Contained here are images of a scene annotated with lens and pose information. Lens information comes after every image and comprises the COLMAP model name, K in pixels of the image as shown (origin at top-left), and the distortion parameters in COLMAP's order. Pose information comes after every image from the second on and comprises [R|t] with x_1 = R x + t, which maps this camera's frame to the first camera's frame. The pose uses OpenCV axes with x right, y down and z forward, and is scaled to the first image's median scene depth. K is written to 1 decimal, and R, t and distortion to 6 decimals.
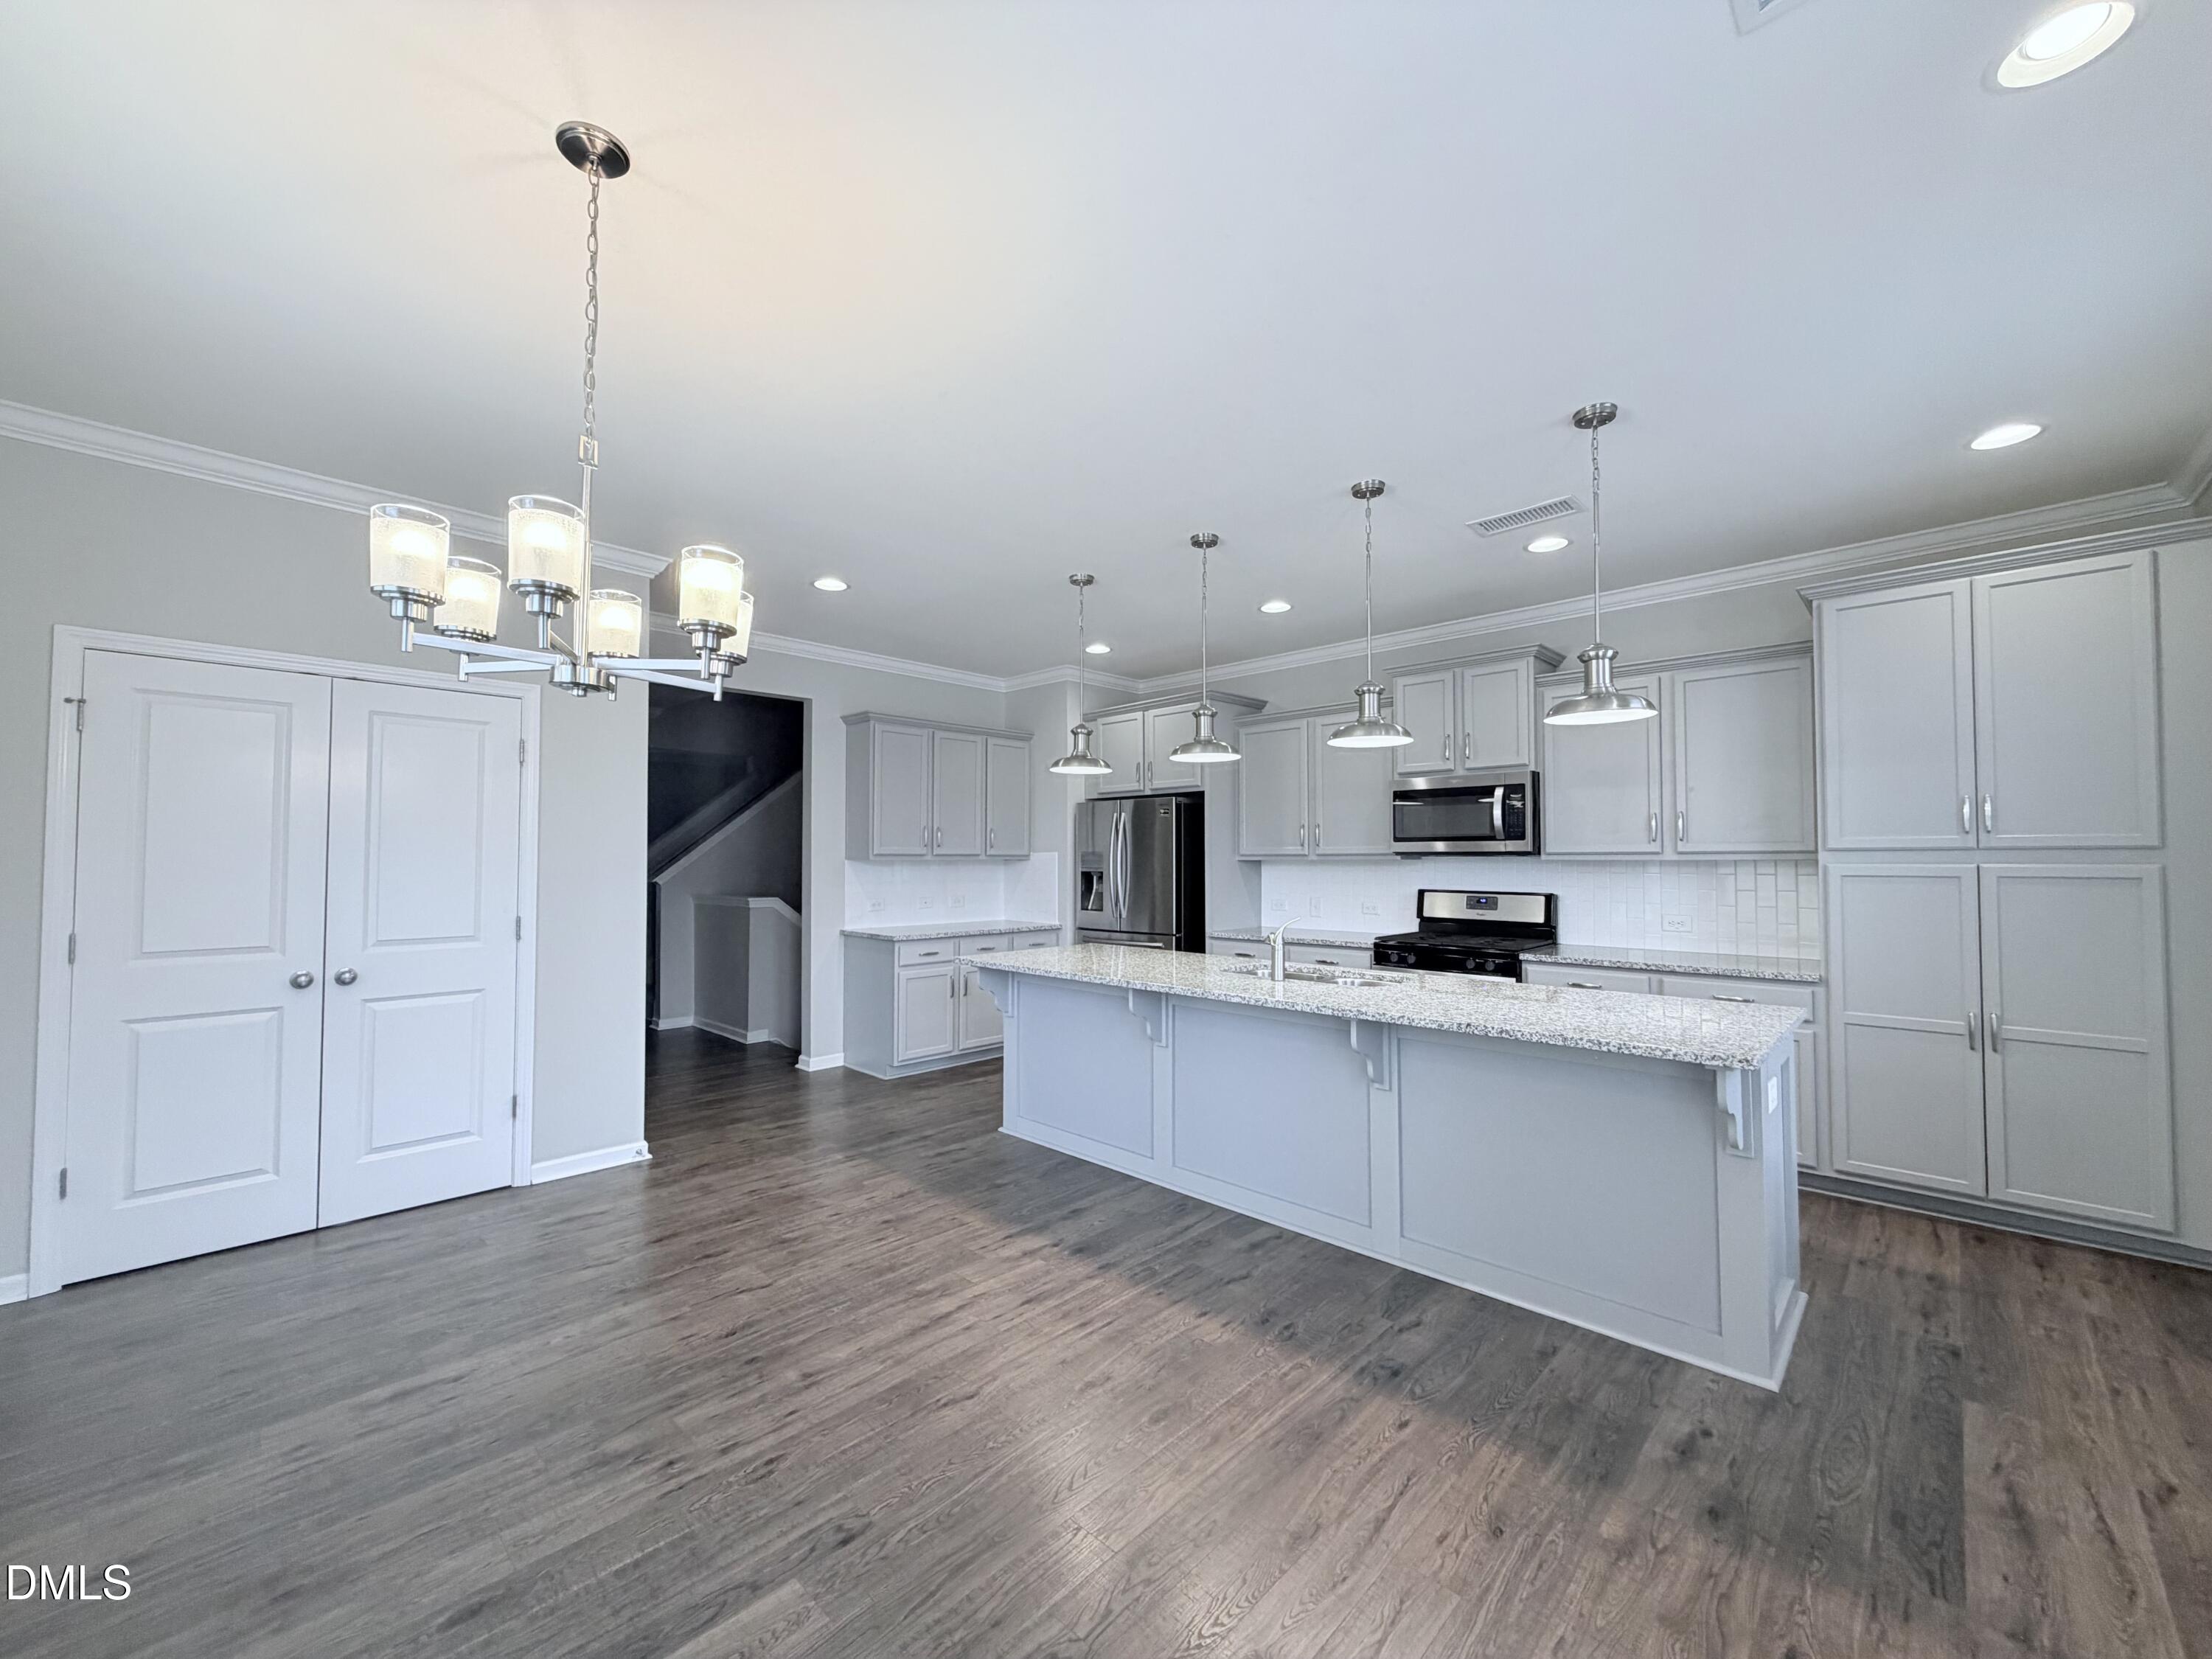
lens RADIAL K [[876.9, 0, 1100.2], [0, 876.9, 833.8], [0, 0, 1]] dist [0.000188, -0.000253]
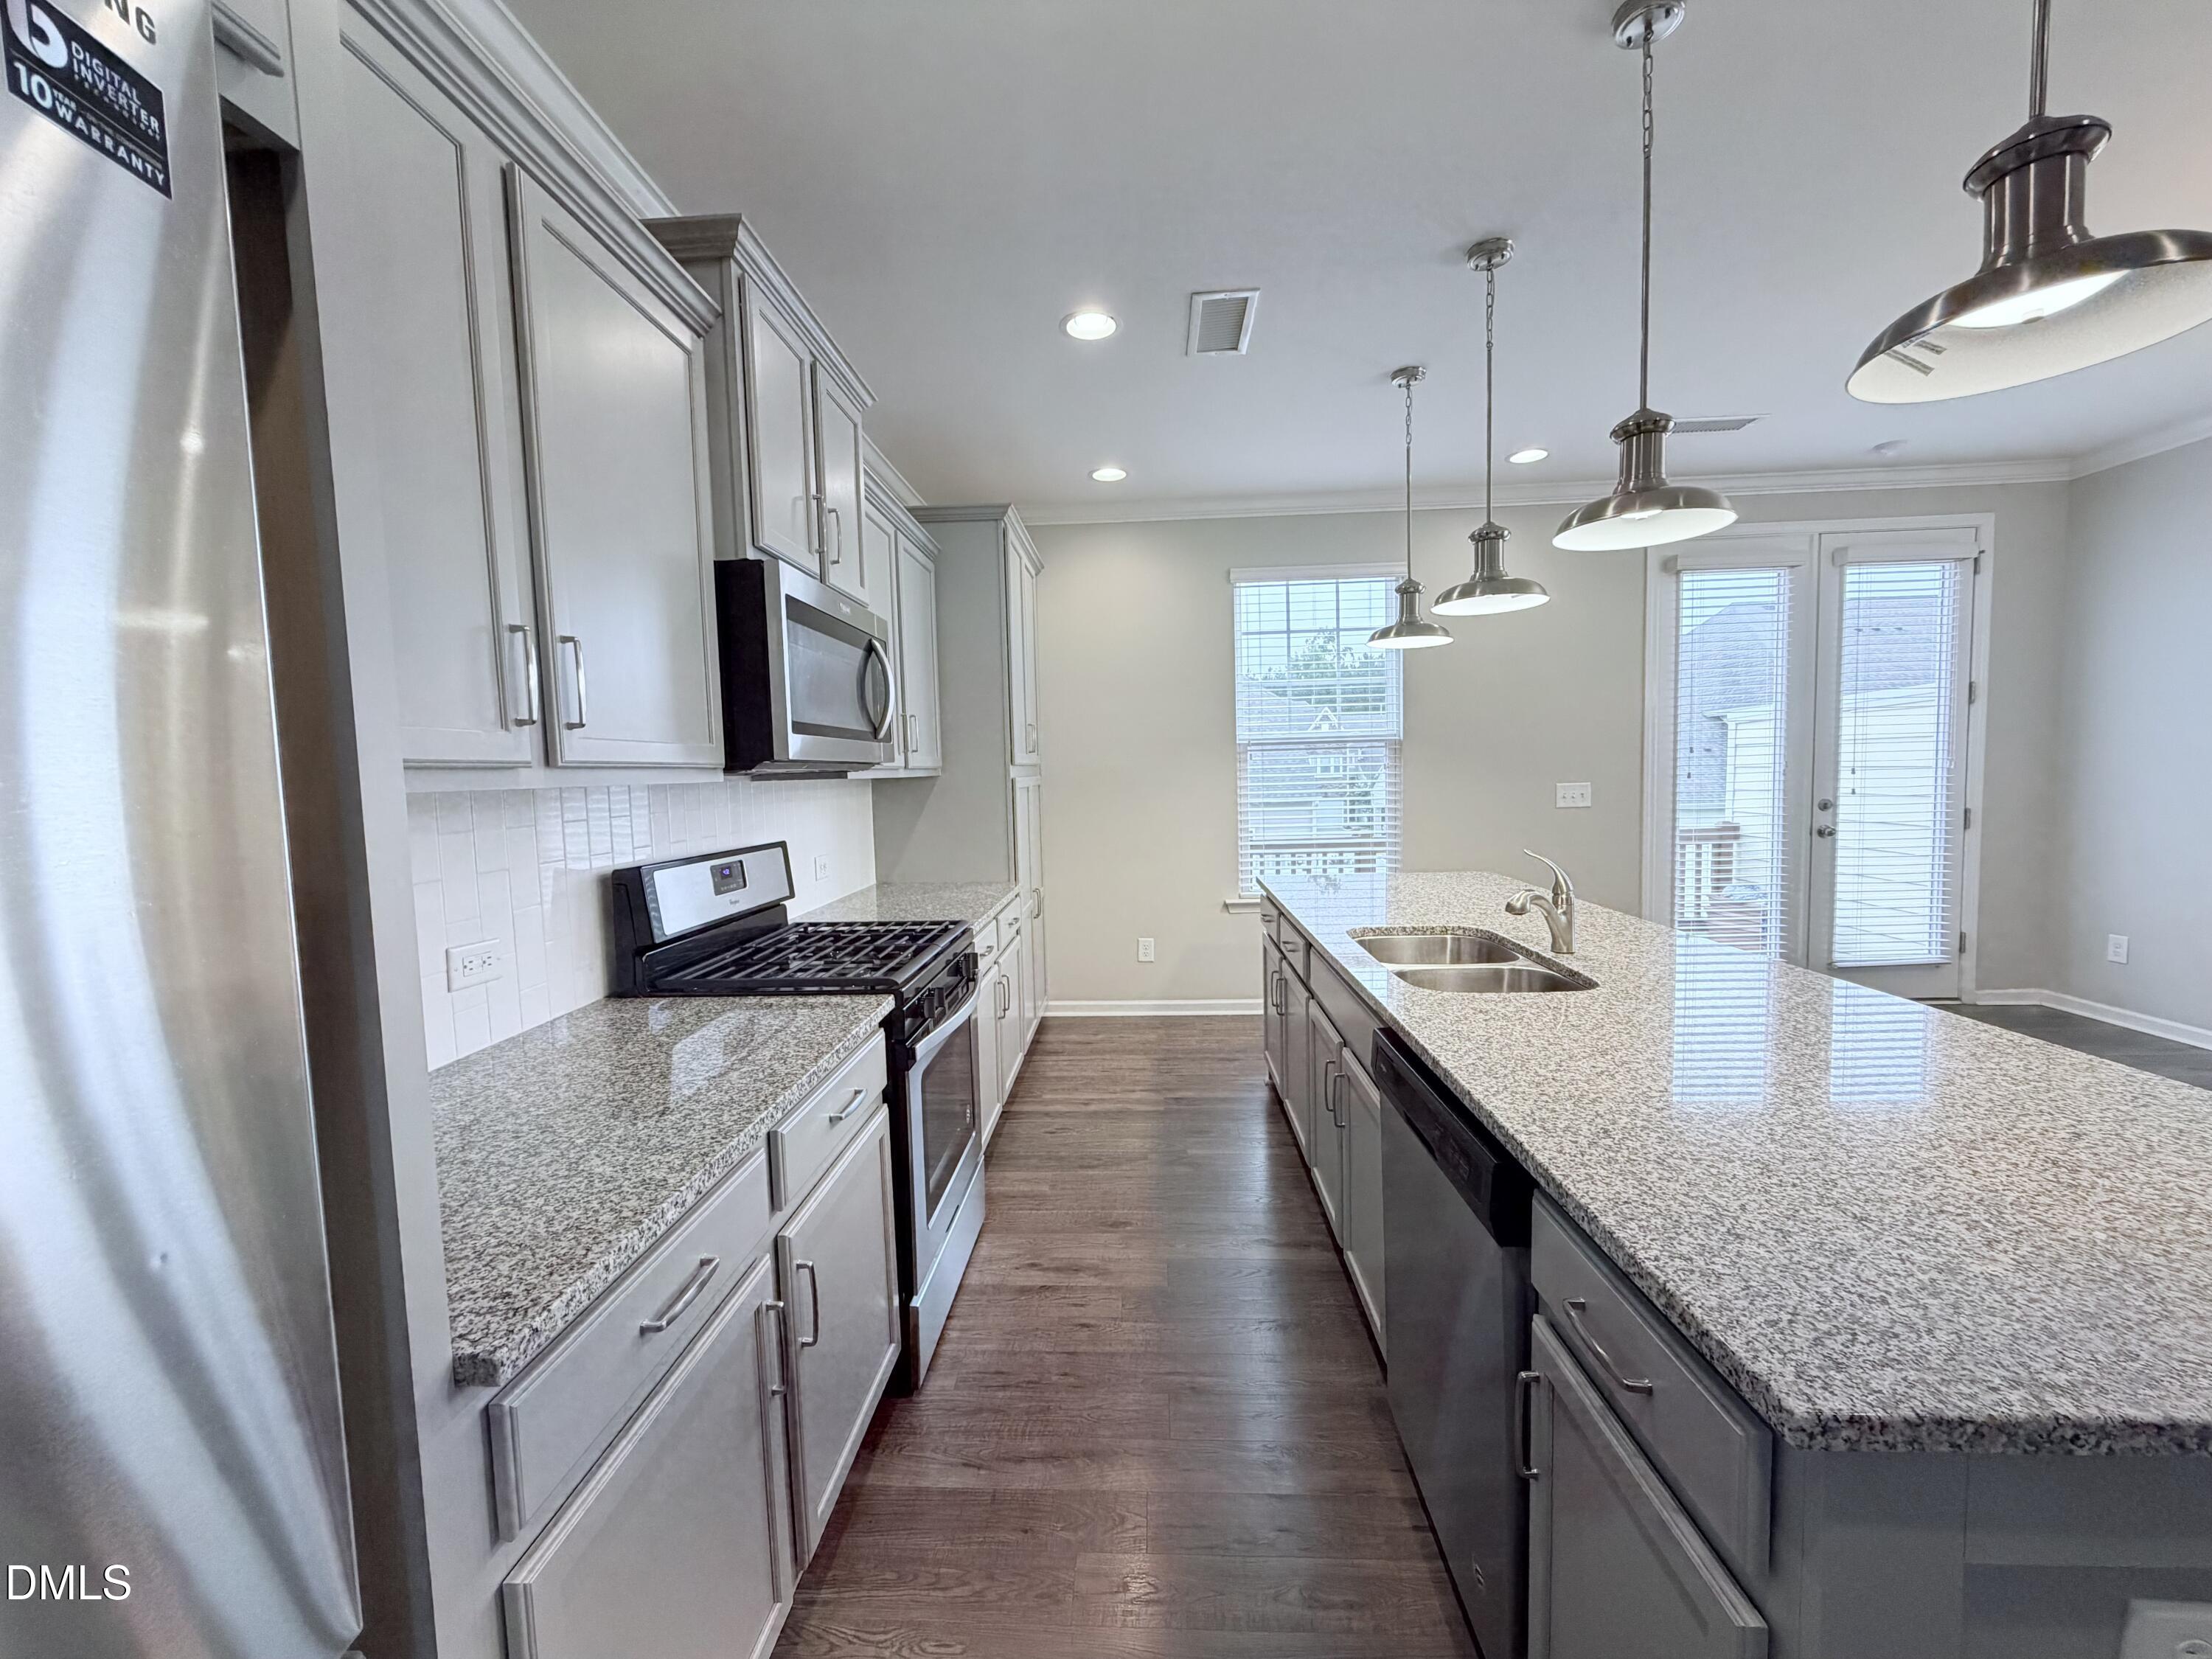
lens RADIAL K [[876.9, 0, 1100.2], [0, 876.9, 833.8], [0, 0, 1]] dist [0.000188, -0.000253]
pose [[-0.656395, -0.036798, 0.753519, -0.089192], [0.006188, 0.998514, 0.054153, 0.075453], [-0.754392, 0.040208, -0.655192, 2.687575]]
